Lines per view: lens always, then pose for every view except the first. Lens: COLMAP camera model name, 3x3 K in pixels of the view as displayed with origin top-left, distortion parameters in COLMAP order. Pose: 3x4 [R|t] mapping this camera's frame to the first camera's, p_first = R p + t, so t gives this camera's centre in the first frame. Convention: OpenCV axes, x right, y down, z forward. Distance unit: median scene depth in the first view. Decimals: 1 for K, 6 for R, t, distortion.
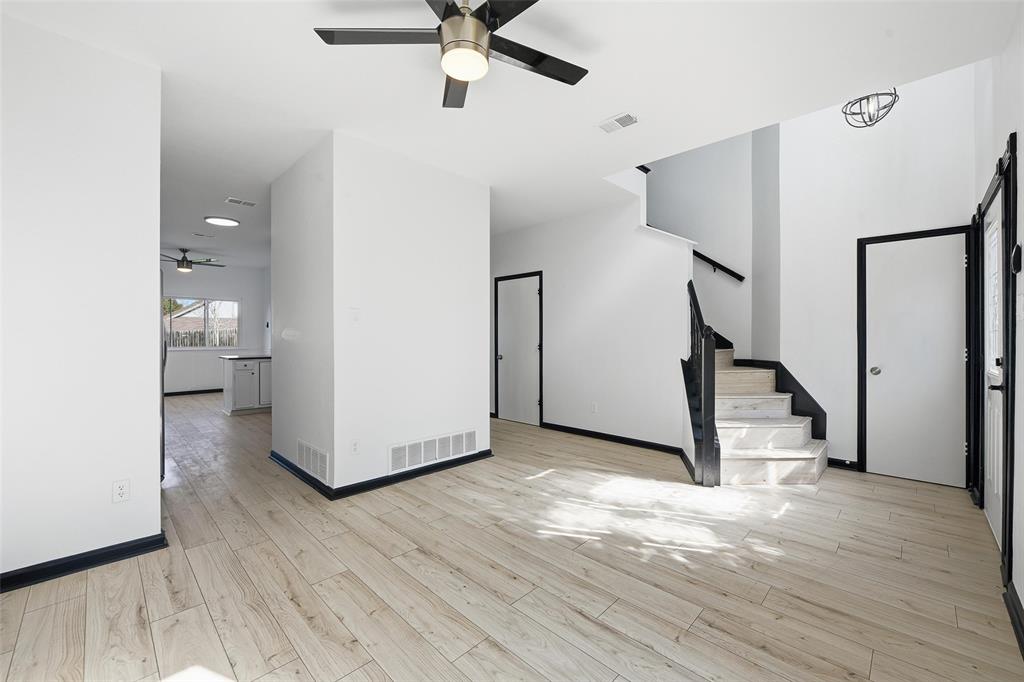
lens RADIAL K [[410.1, 0, 516.3], [0, 410.1, 336.7], [0, 0, 1]] dist [-0.010535, -0.000640]
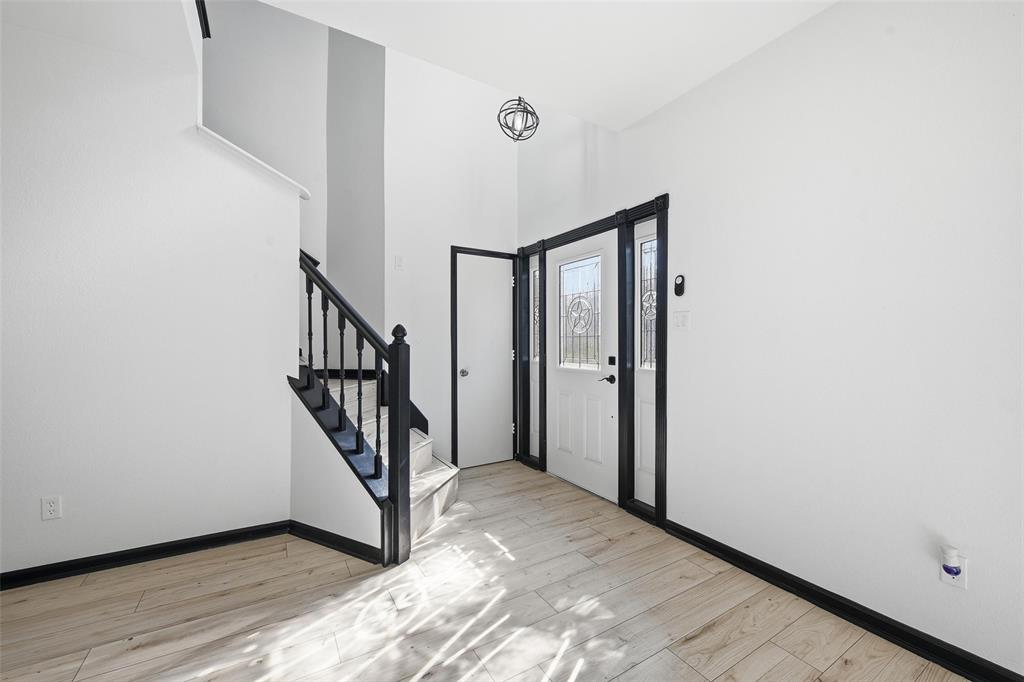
lens RADIAL K [[410.1, 0, 517.6], [0, 410.1, 342.6], [0, 0, 1]] dist [-0.010535, -0.000640]
pose [[0.240493, -0.003498, 0.970645, -0.165124], [-0.006695, 0.999964, 0.005263, -0.002008], [-0.970628, -0.007764, 0.240461, 0.766590]]
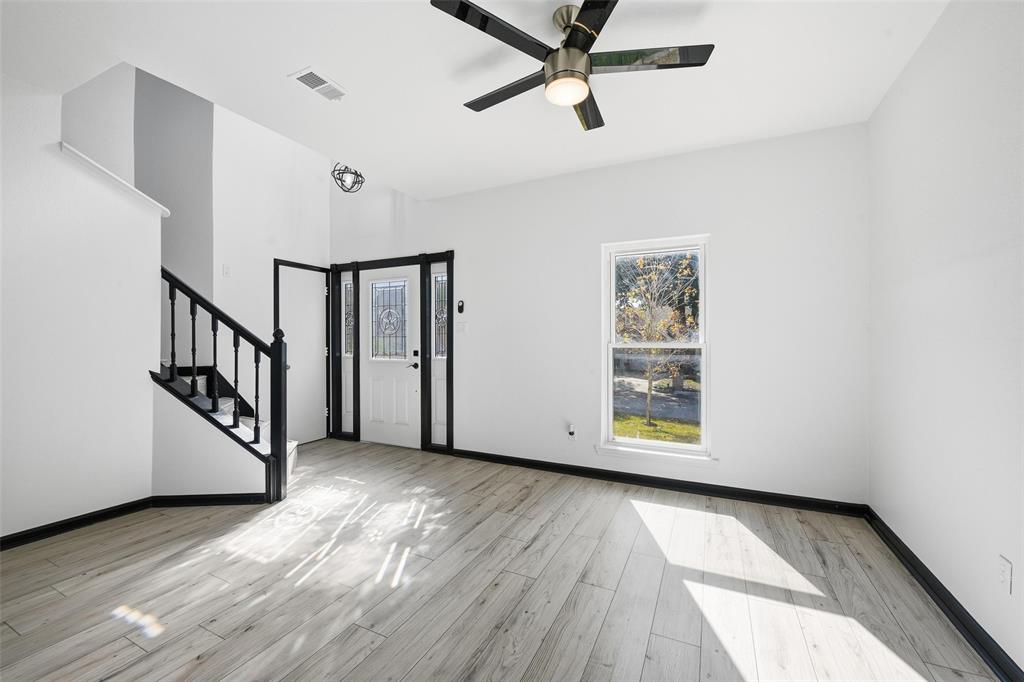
lens RADIAL K [[410.1, 0, 519.2], [0, 410.1, 339.3], [0, 0, 1]] dist [-0.010535, -0.000640]
pose [[-0.329735, 0.000567, 0.944073, -0.700937], [-0.004971, 0.999985, -0.002337, -0.003557], [-0.944060, -0.005464, -0.329727, 0.932817]]
